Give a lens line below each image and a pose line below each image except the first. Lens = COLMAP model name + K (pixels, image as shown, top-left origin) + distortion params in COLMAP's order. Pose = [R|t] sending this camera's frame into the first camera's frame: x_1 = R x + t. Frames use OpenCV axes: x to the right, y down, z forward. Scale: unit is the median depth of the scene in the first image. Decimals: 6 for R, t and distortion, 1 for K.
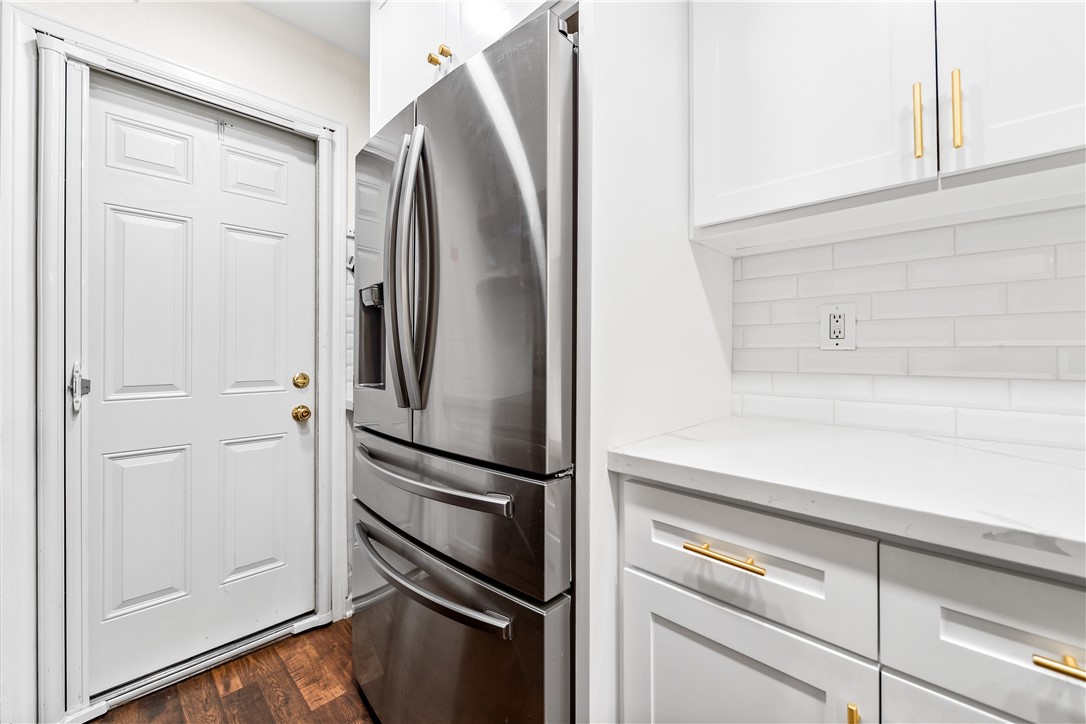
lens RADIAL K [[444.5, 0, 538.8], [0, 444.5, 350.0], [0, 0, 1]] dist [-0.003917, -0.000171]
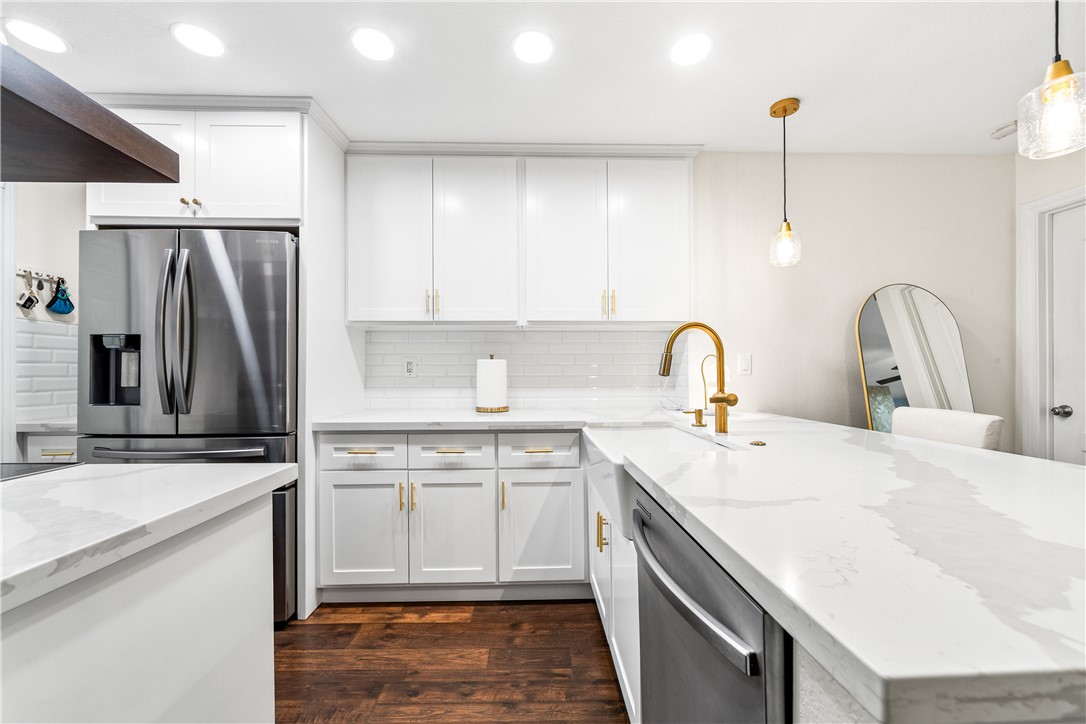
lens RADIAL K [[444.5, 0, 554.3], [0, 444.5, 371.5], [0, 0, 1]] dist [-0.003917, -0.000171]
pose [[0.684852, 0.001283, 0.728681, -0.512306], [-0.002217, 0.999997, 0.000323, -0.031640], [-0.728679, -0.001837, 0.684853, -1.156201]]
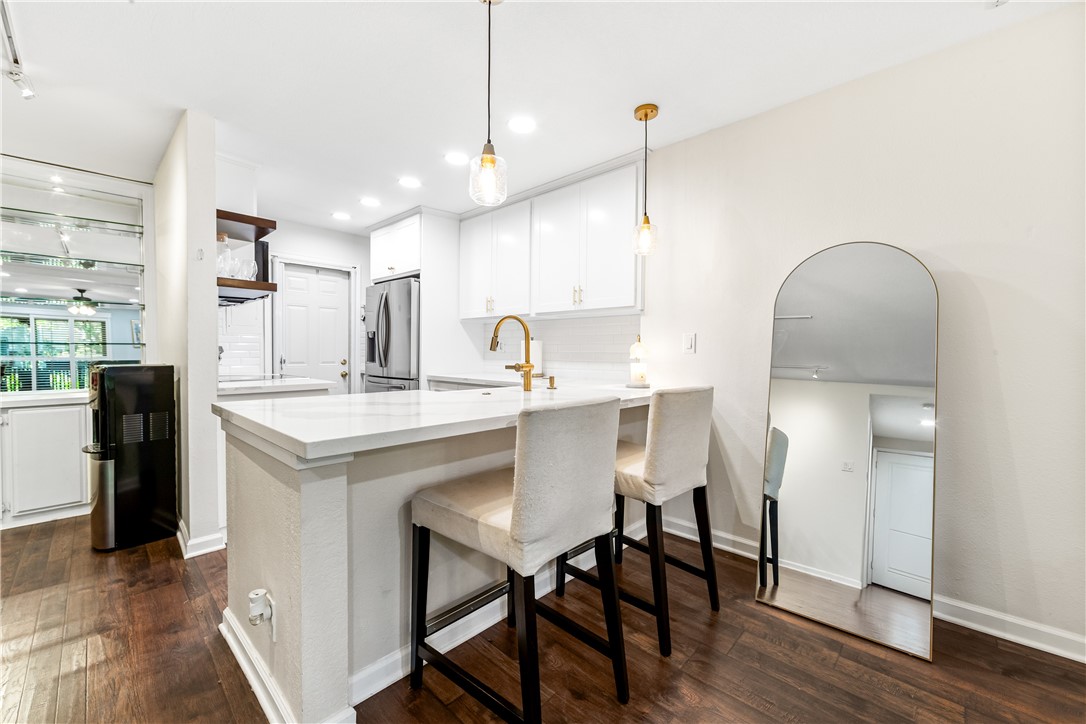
lens RADIAL K [[444.5, 0, 536.8], [0, 444.5, 355.2], [0, 0, 1]] dist [-0.003917, -0.000171]
pose [[0.999891, 0.006706, 0.013179, 0.913071], [-0.006921, 0.999843, 0.016325, -0.034790], [-0.013068, -0.016414, 0.999780, -2.619239]]
